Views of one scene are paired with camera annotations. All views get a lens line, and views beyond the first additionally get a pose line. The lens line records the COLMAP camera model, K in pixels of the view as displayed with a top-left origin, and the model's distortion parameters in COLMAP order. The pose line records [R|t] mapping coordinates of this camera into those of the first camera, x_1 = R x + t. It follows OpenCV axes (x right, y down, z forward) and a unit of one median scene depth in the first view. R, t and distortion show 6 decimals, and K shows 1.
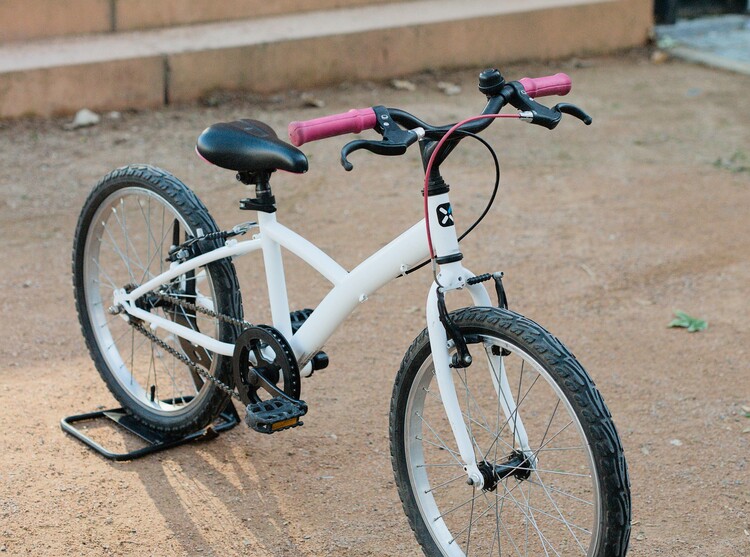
lens RADIAL K [[2047.8, 0, 375.0], [0, 2047.8, 278.5], [0, 0, 1]] dist [0.064430, 0.963319]
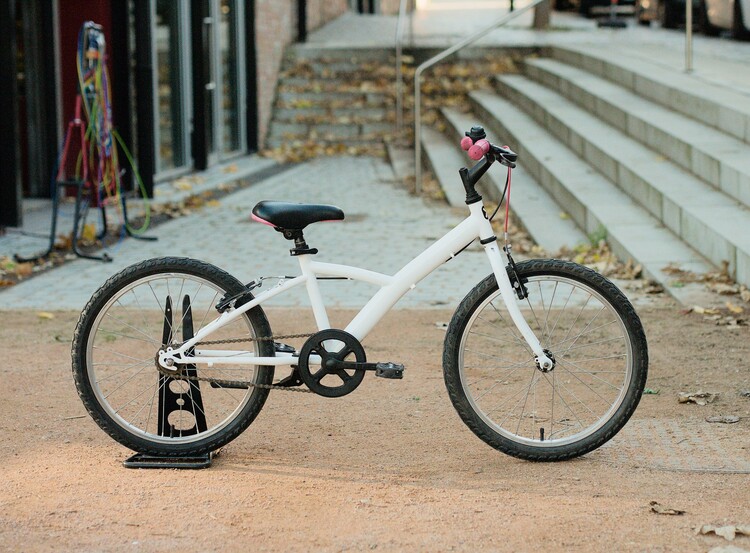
lens RADIAL K [[2092.8, 0, 375.0], [0, 2092.8, 276.5], [0, 0, 1]] dist [0.076901, 0.229374]
pose [[0.677229, -0.113790, 0.726920, -1.077025], [0.261939, 0.960528, -0.093675, 0.131002], [-0.687567, 0.253848, 0.680303, -0.045962]]
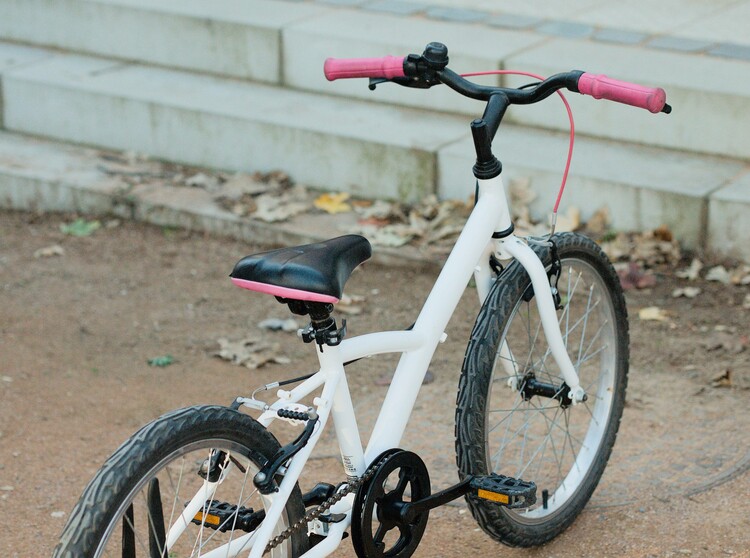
lens RADIAL K [[2047.8, 0, 375.0], [0, 2047.8, 279.0], [0, 0, 1]] dist [0.064430, 0.963319]
pose [[-0.261657, -0.305267, 0.915613, -0.752778], [0.332569, 0.862051, 0.382448, -0.339192], [-0.906054, 0.404574, -0.124039, 1.042500]]
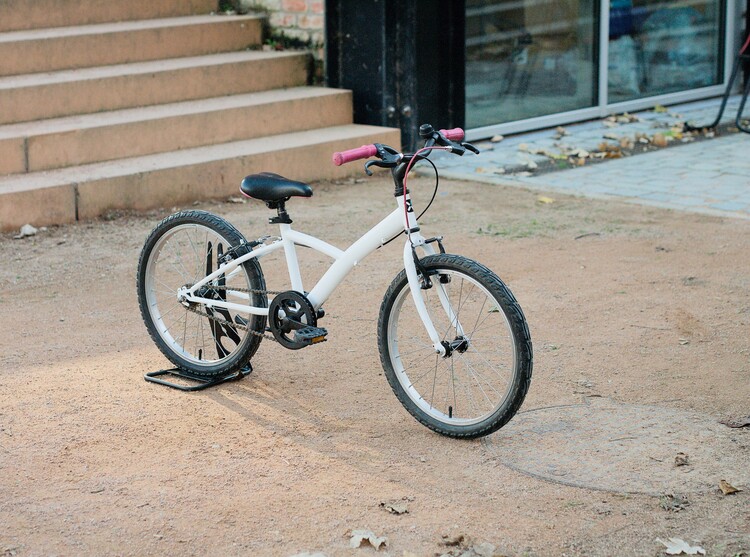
lens RADIAL K [[2047.8, 0, 375.0], [0, 2047.8, 278.5], [0, 0, 1]] dist [0.064430, 0.963319]
pose [[0.980006, -0.070228, 0.186160, -0.289443], [0.088390, 0.991909, -0.091119, 0.167371], [-0.178254, 0.105752, 0.978285, -0.640949]]
